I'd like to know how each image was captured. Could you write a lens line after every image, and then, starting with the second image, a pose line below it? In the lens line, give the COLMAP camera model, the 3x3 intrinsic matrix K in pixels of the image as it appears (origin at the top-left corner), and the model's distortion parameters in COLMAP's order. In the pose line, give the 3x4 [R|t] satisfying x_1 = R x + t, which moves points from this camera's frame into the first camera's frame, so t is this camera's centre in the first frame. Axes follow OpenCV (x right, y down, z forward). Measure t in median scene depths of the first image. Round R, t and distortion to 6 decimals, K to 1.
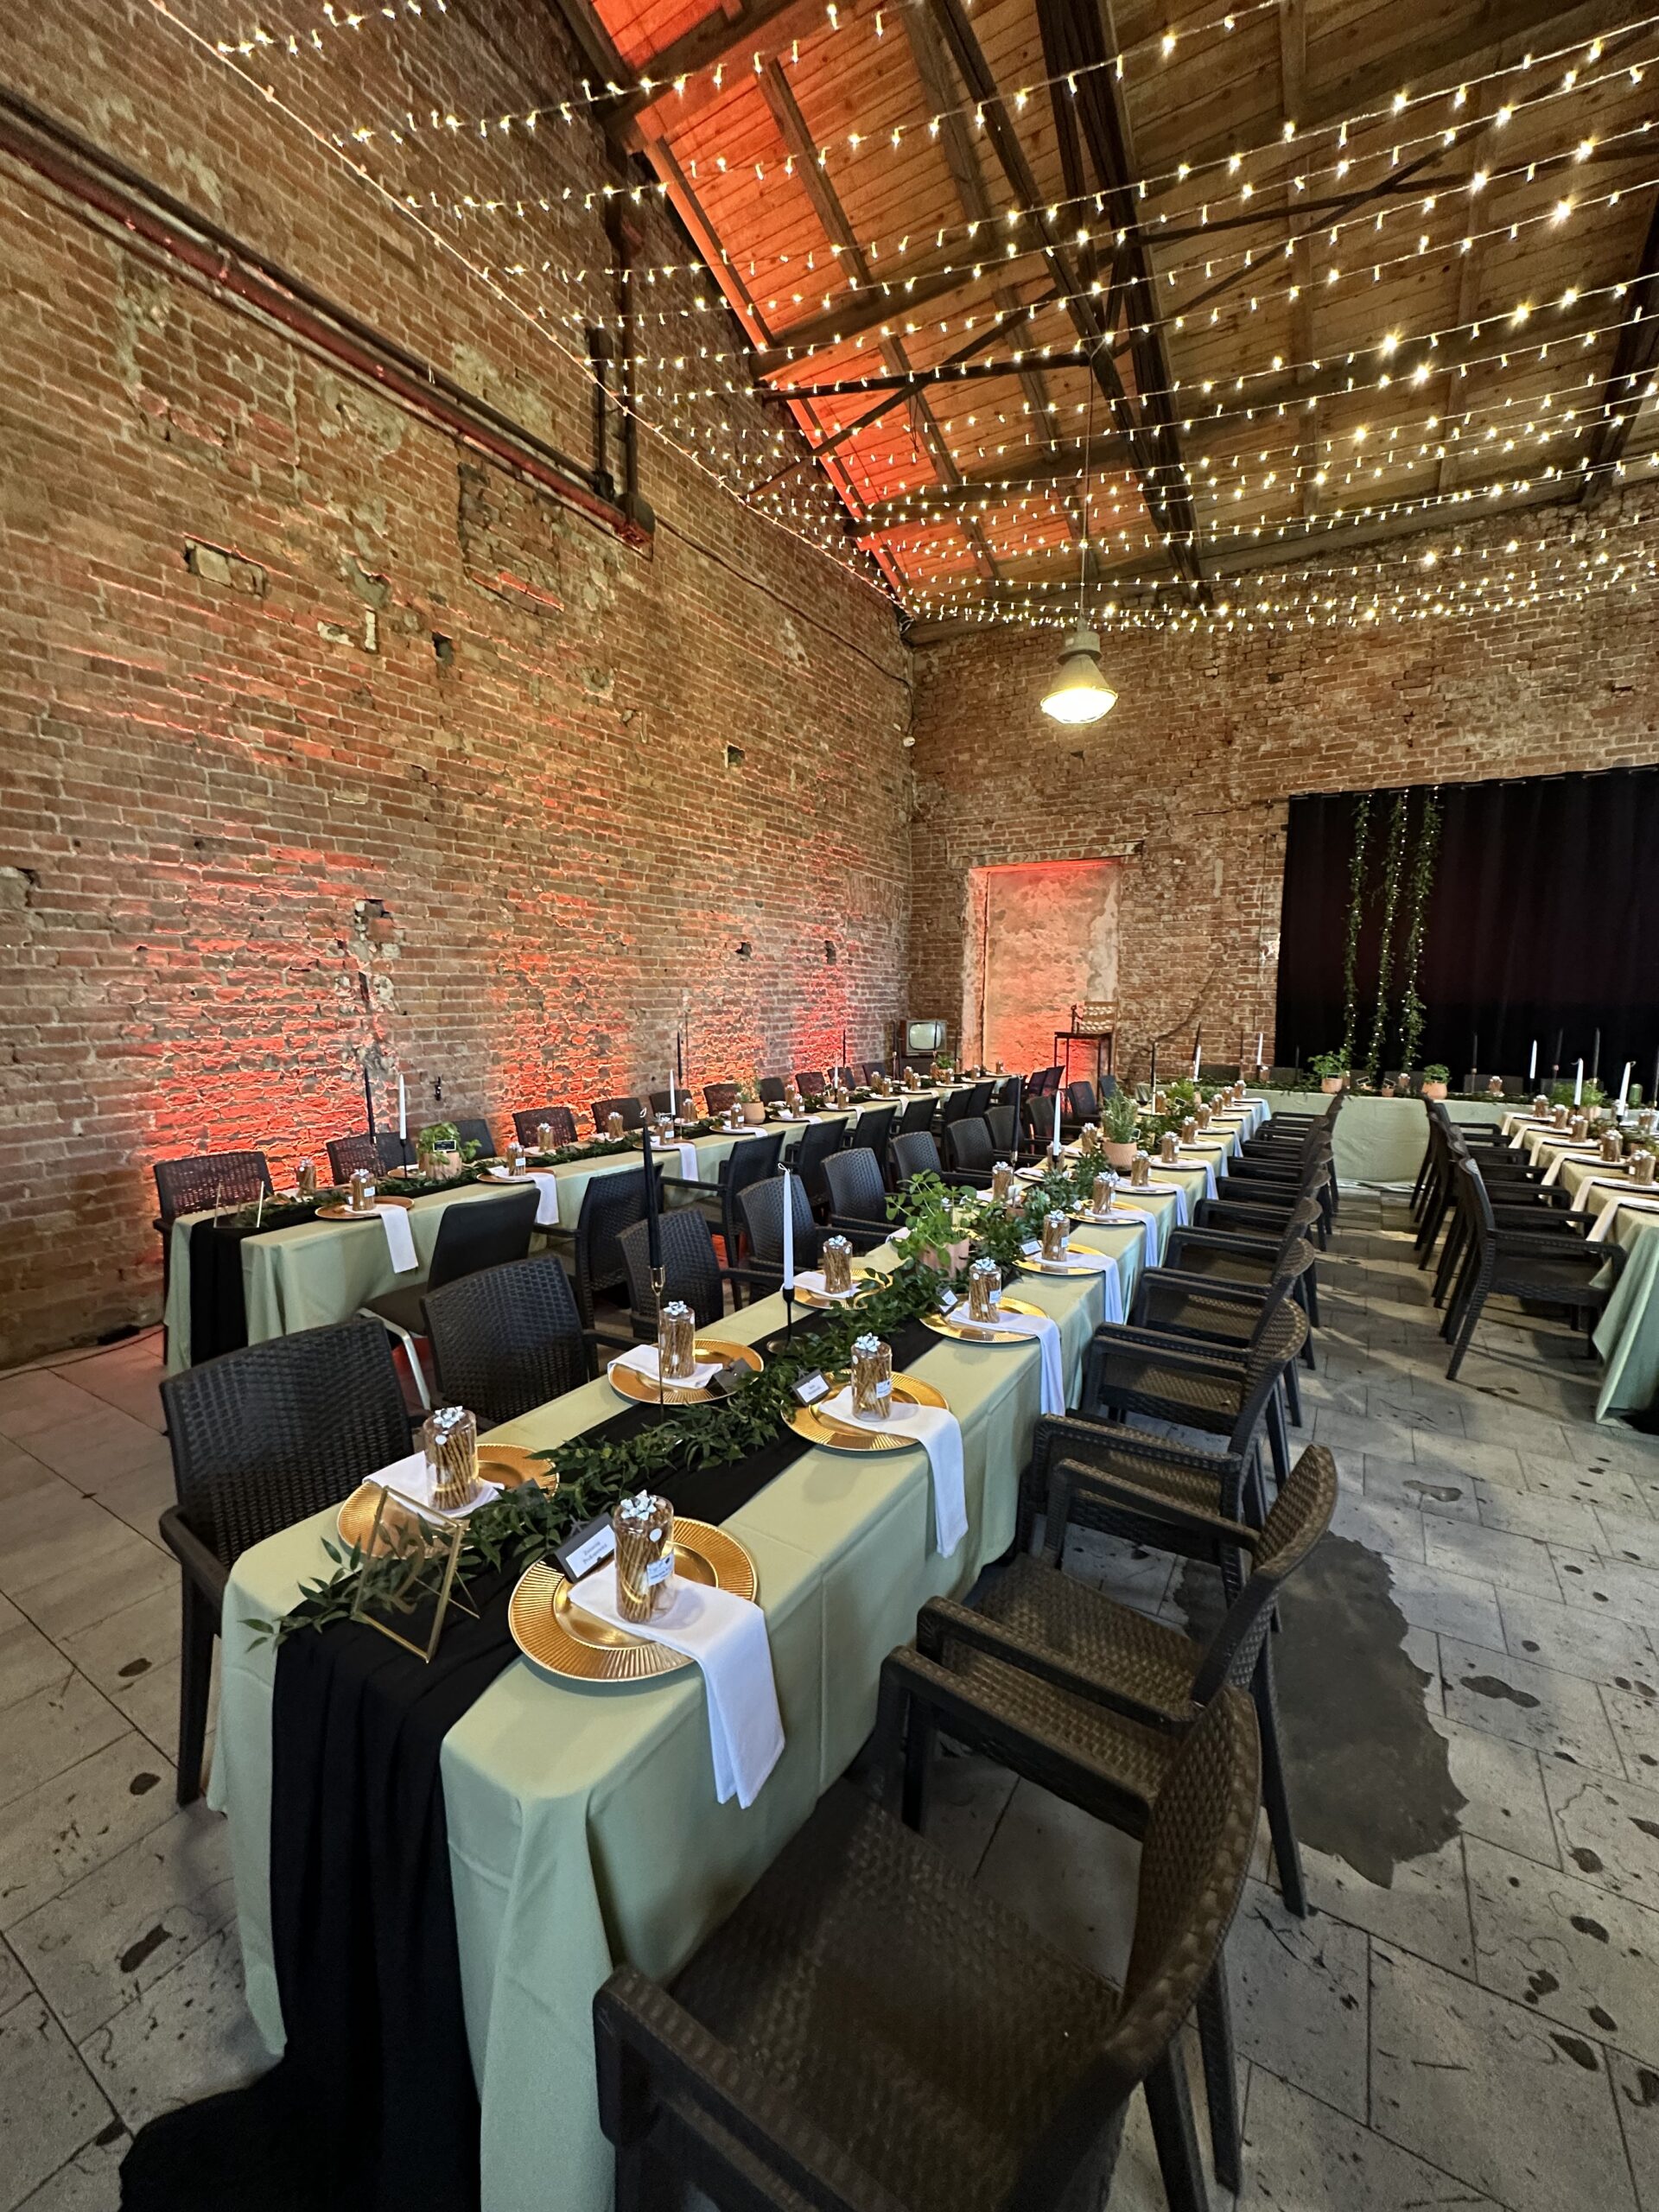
lens RADIAL K [[880.4, 0, 830.9], [0, 880.4, 1103.0], [0, 0, 1]] dist [0.000748, -0.000297]
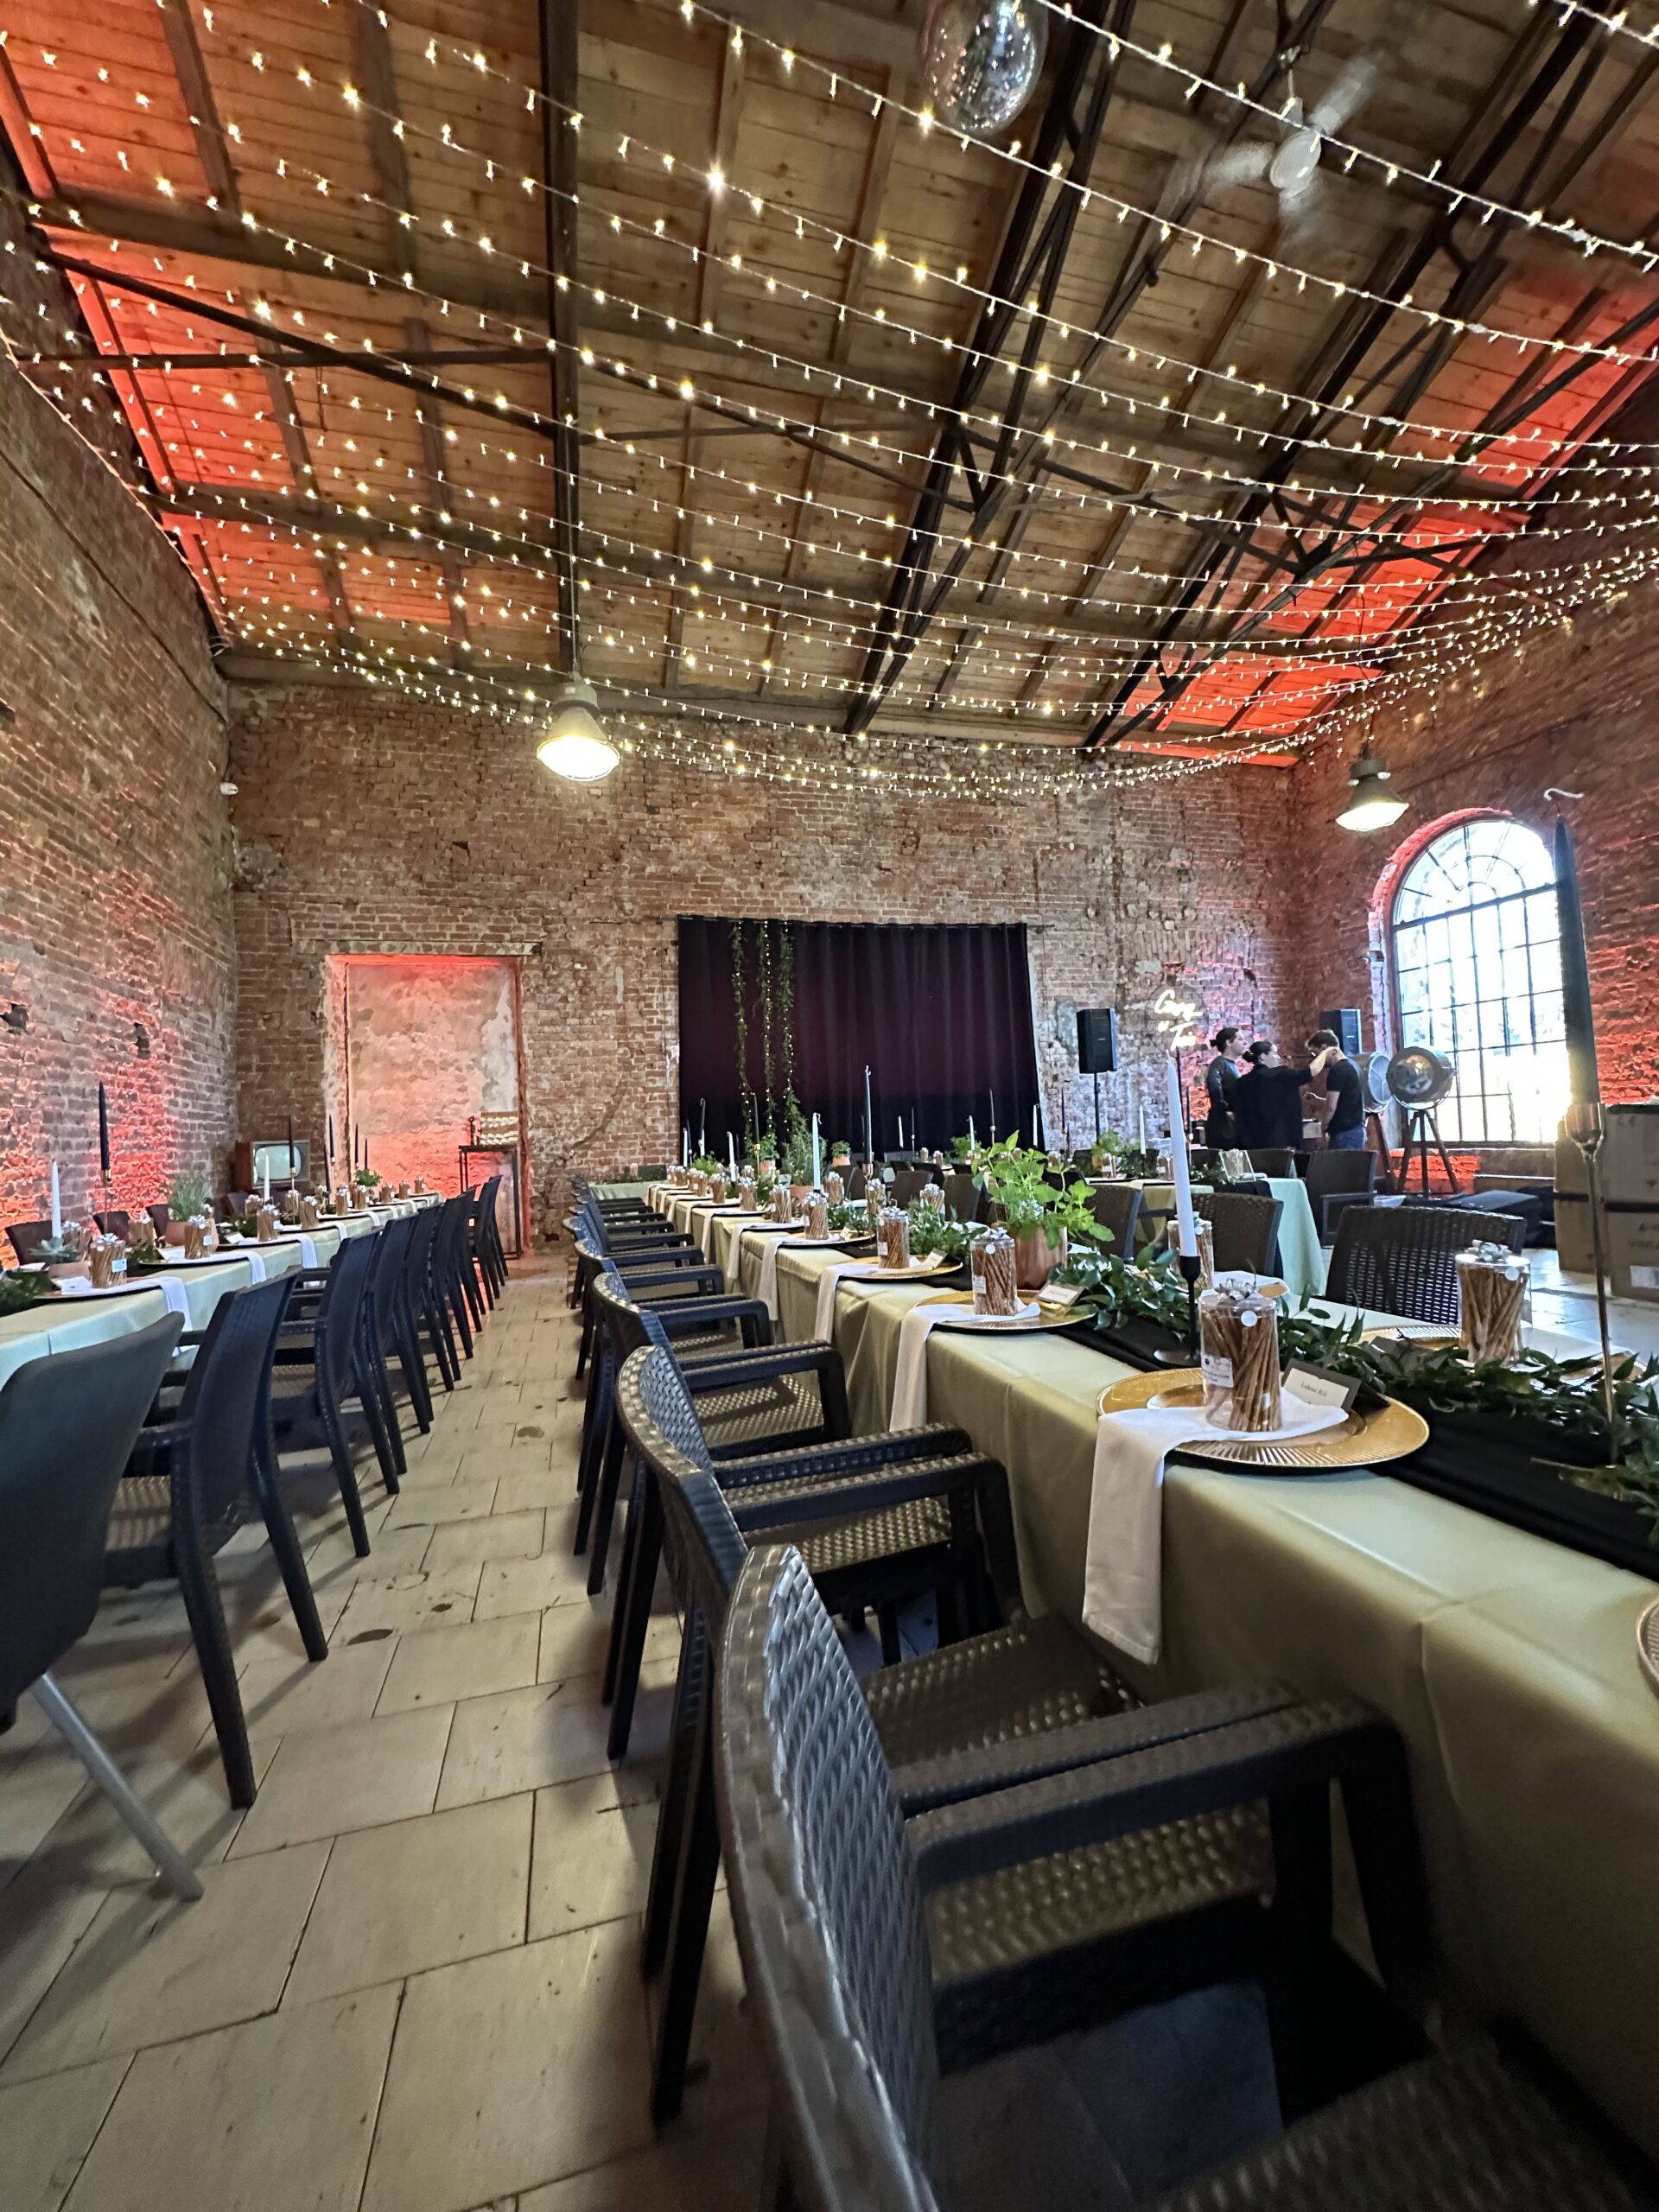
lens RADIAL K [[880.4, 0, 826.9], [0, 880.4, 1103.5], [0, 0, 1]] dist [0.000748, -0.000297]
pose [[0.674767, -0.008491, 0.737982, -0.182954], [0.140218, 0.983196, -0.116895, 0.039506], [-0.724589, 0.182355, 0.664619, 0.207857]]
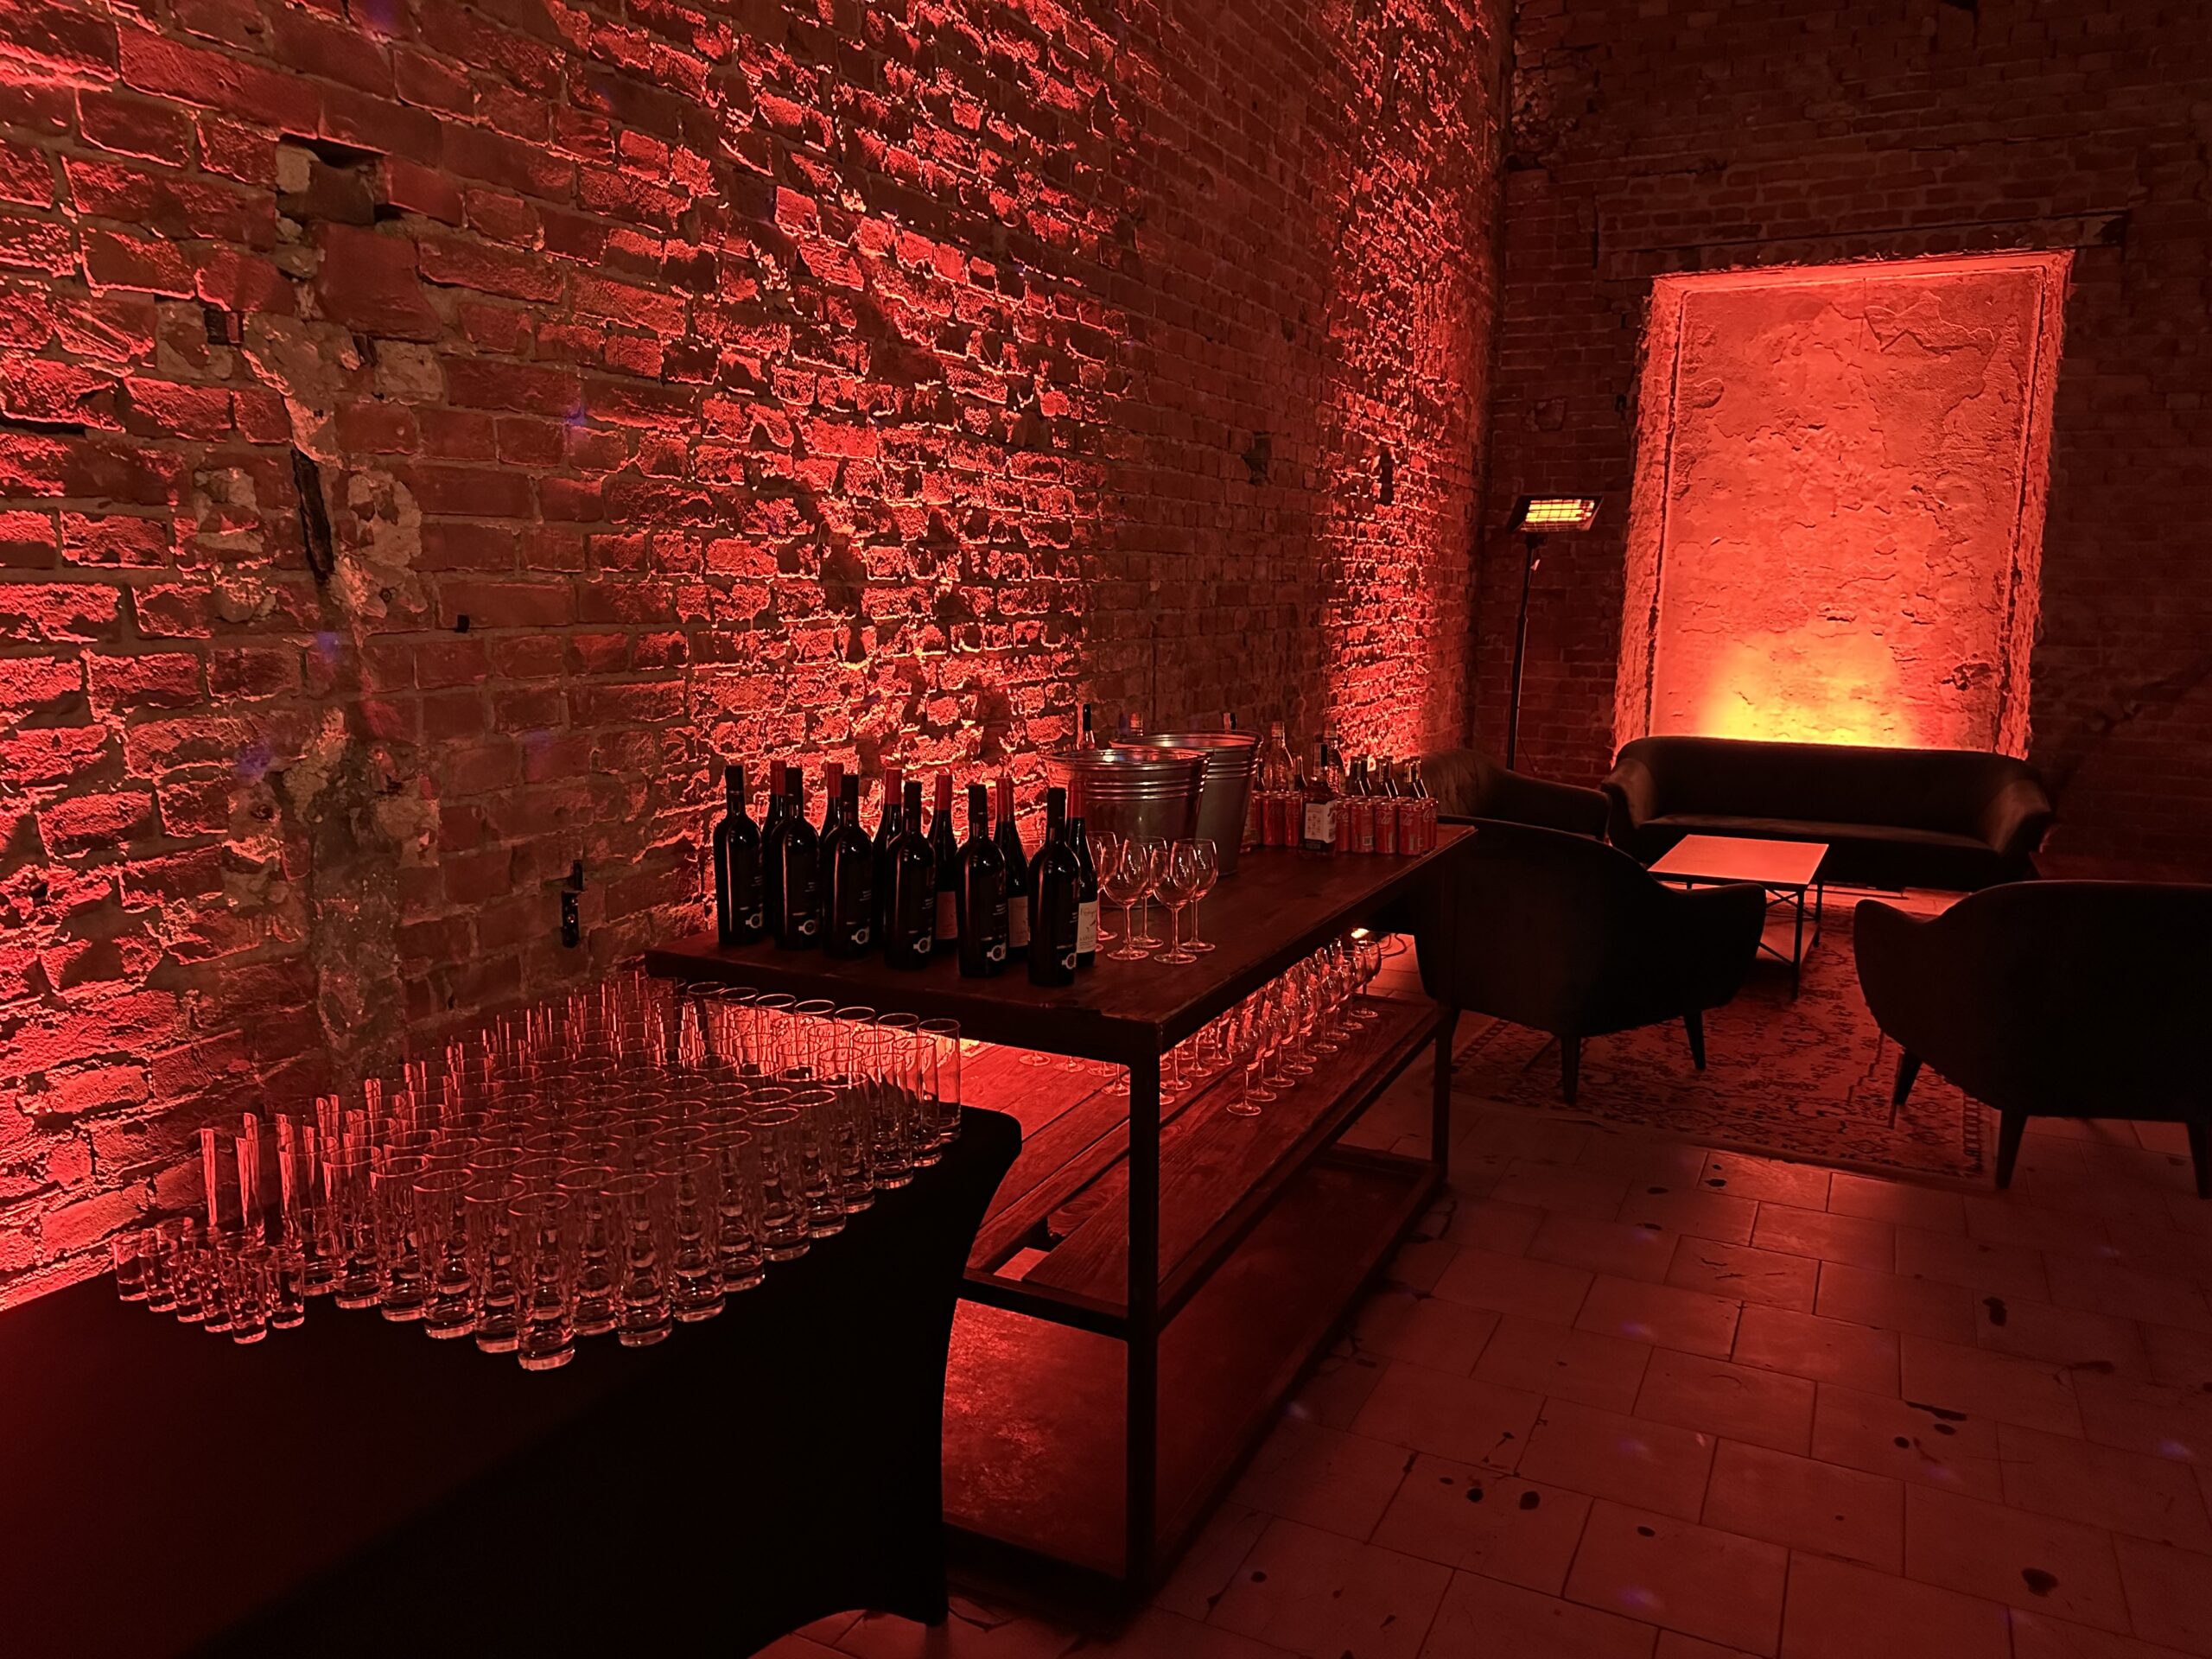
lens RADIAL K [[1574.6, 0, 1123.9], [0, 1574.6, 811.8], [0, 0, 1]] dist [0.059037, -0.049567]
pose [[0.995099, -0.000260, 0.098888, -0.236693], [-0.002041, 0.999729, 0.023172, -0.041211], [-0.098867, -0.023260, 0.994829, 0.364371]]
